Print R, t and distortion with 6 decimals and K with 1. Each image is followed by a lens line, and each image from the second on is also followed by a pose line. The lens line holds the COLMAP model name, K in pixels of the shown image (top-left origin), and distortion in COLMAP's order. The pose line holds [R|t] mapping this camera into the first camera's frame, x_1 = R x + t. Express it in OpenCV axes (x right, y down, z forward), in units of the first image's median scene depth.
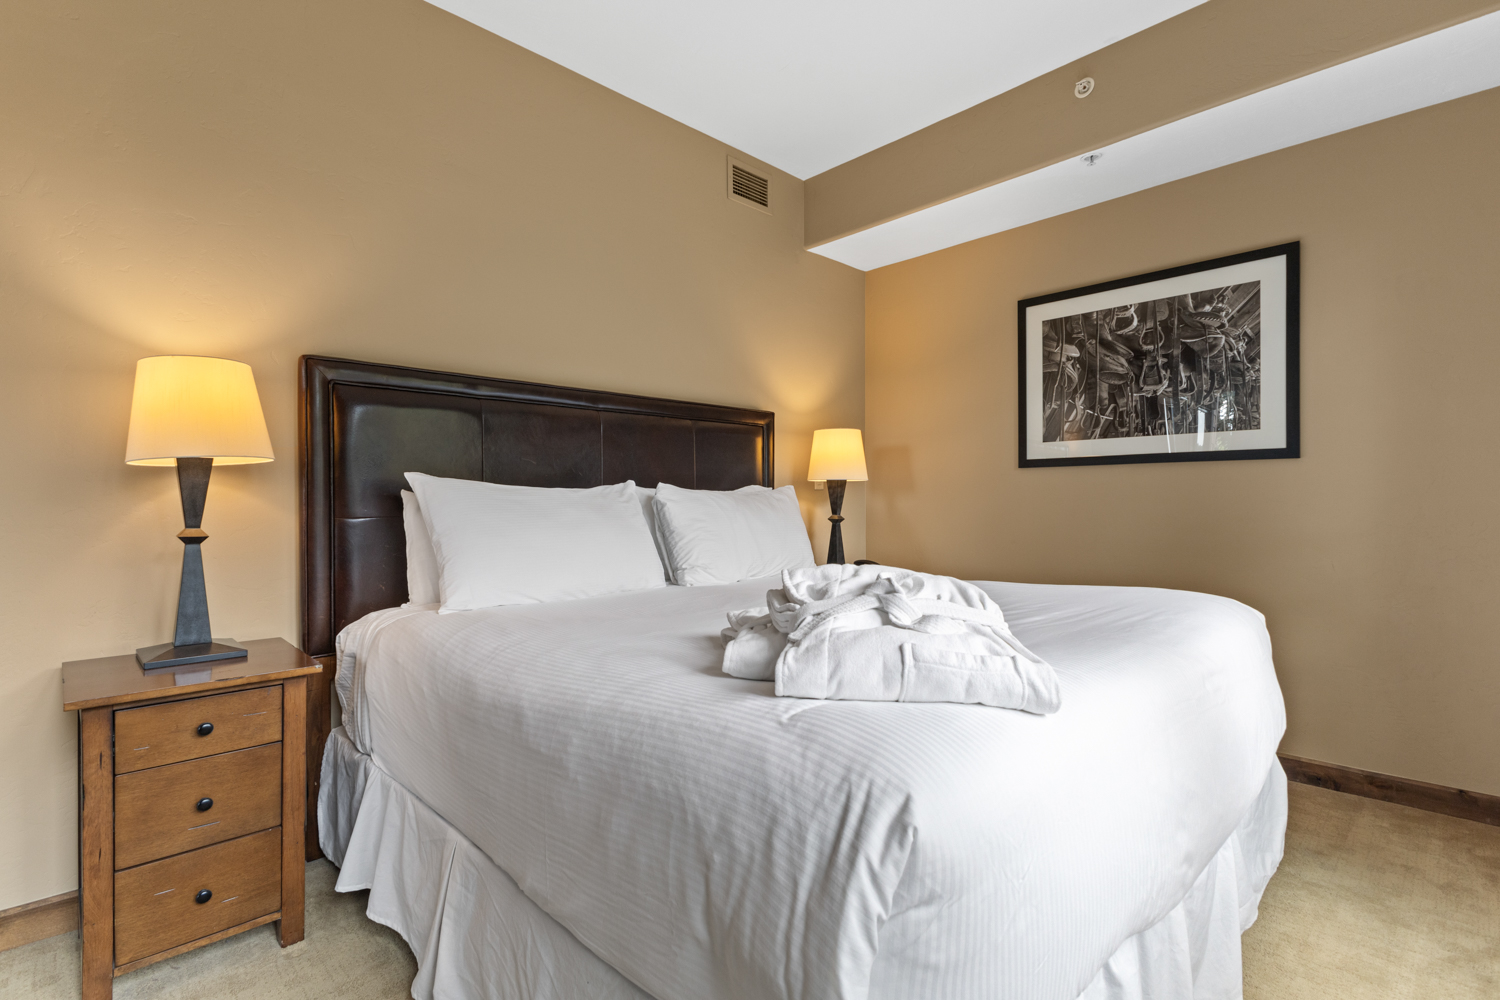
lens RADIAL K [[698.8, 0, 758.9], [0, 698.8, 501.2], [0, 0, 1]] dist [-0.002645, -0.002371]
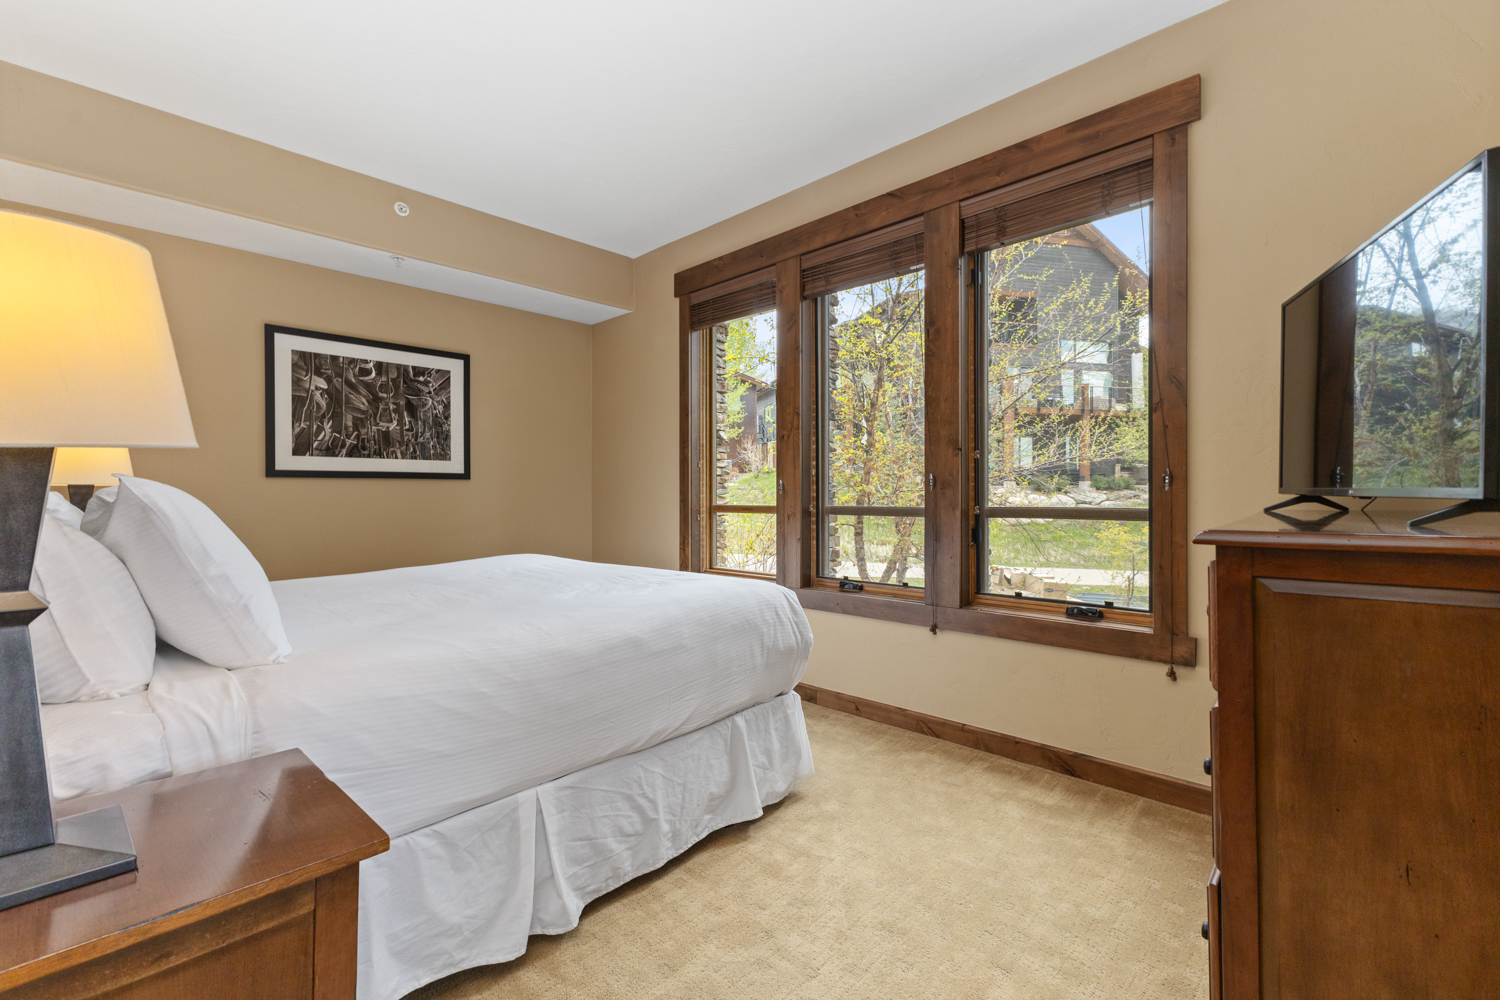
lens RADIAL K [[651.4, 0, 754.3], [0, 651.4, 495.7], [0, 0, 1]] dist [0.018012, -0.002583]
pose [[-0.050786, 0.000784, 0.998709, -0.761331], [0.007502, 0.999972, -0.000403, -0.013516], [-0.998681, 0.007472, -0.050790, 0.321847]]
